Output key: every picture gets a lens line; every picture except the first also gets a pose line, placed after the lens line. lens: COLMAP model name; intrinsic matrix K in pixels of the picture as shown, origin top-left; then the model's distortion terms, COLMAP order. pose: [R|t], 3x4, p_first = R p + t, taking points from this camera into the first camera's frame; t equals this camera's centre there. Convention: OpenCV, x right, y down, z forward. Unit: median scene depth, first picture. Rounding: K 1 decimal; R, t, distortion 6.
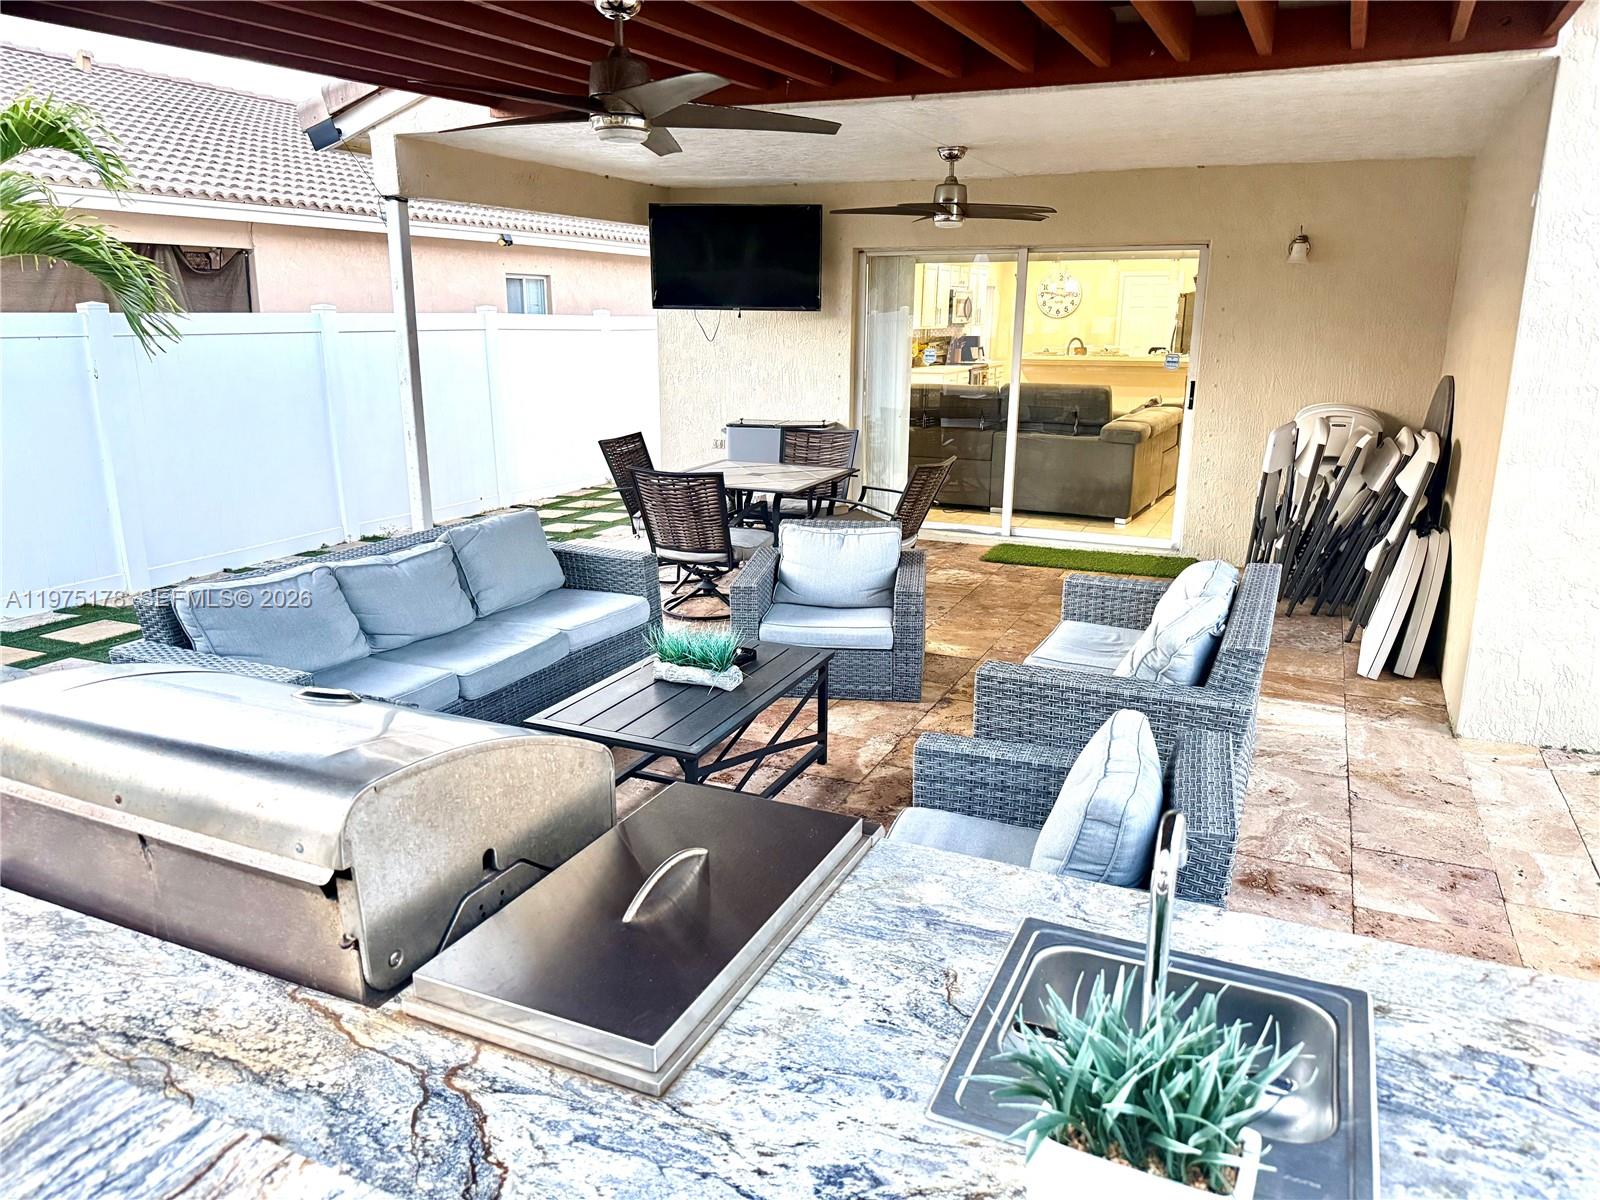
lens RADIAL K [[1143.1, 0, 792.4], [0, 1143.1, 608.3], [0, 0, 1]] dist [0.034520, -0.053255]
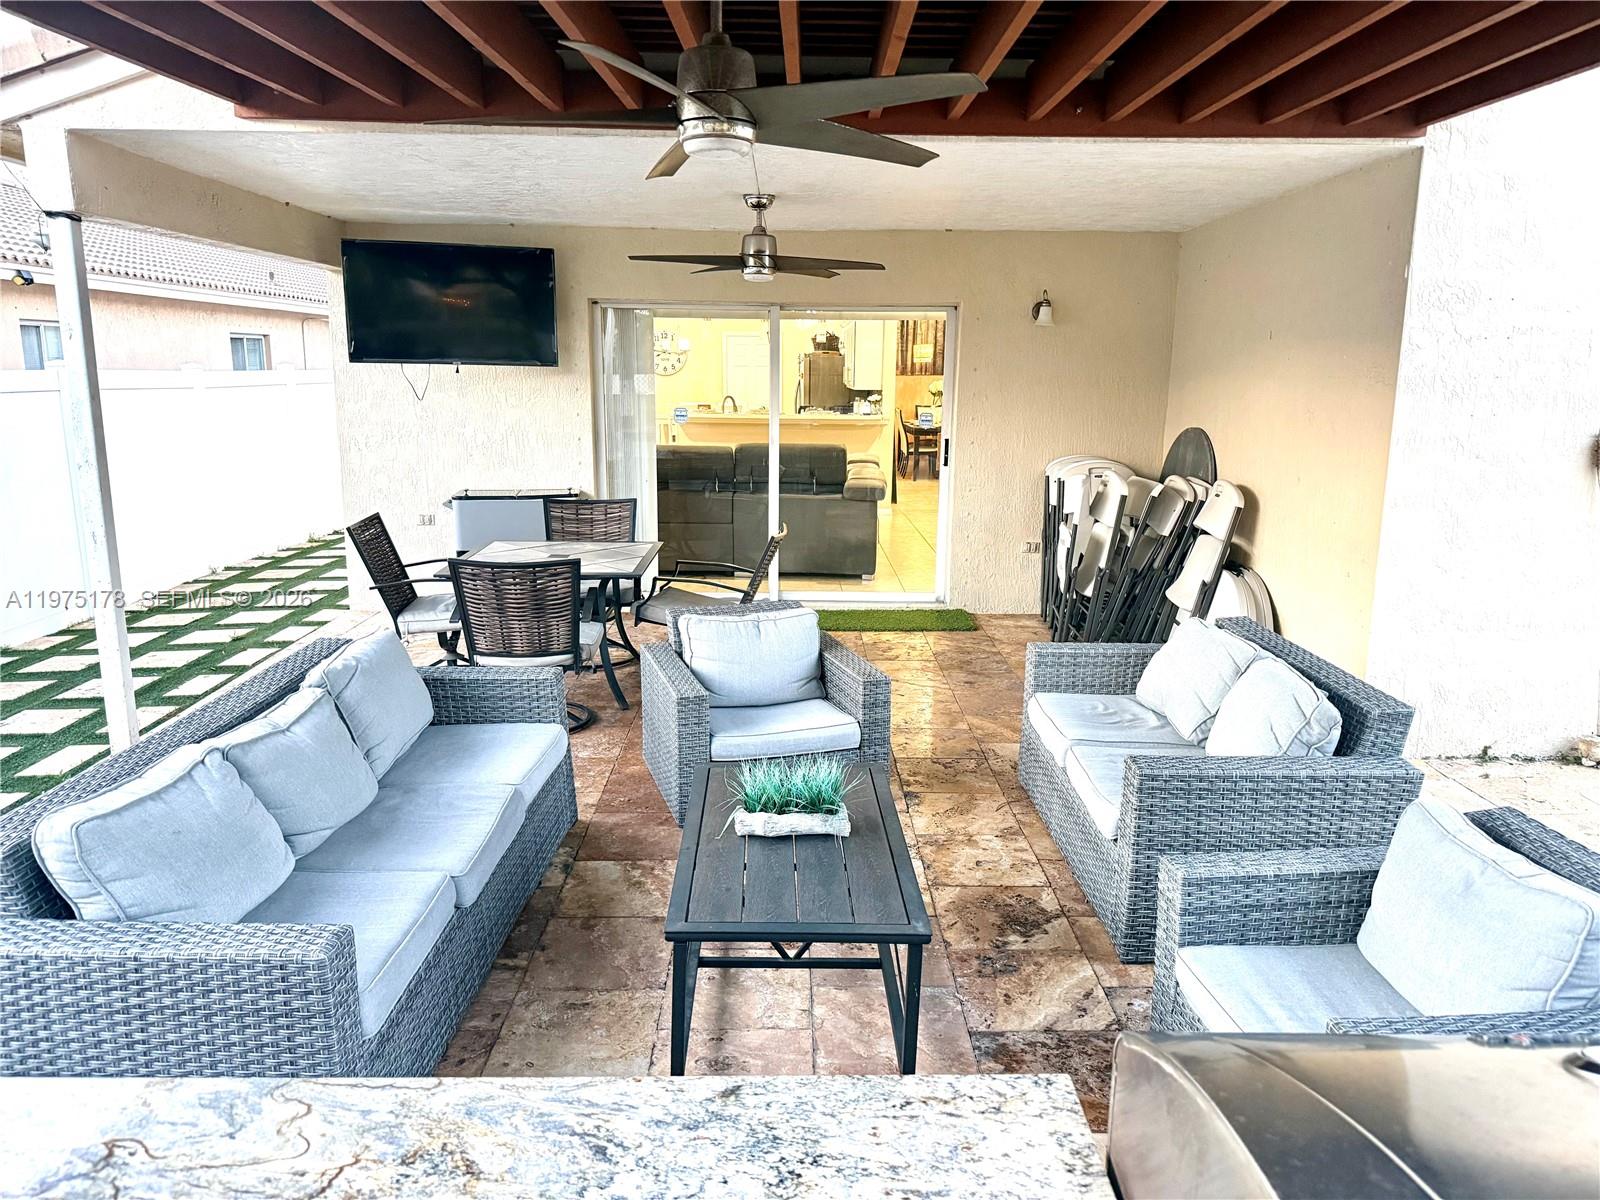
lens RADIAL K [[1143.1, 0, 799.6], [0, 1143.1, 593.0], [0, 0, 1]] dist [0.034520, -0.053255]
pose [[0.904270, -0.079801, 0.419438, -0.246786], [0.103992, 0.993959, -0.035090, -0.044245], [-0.414104, 0.075349, 0.907106, 0.164460]]
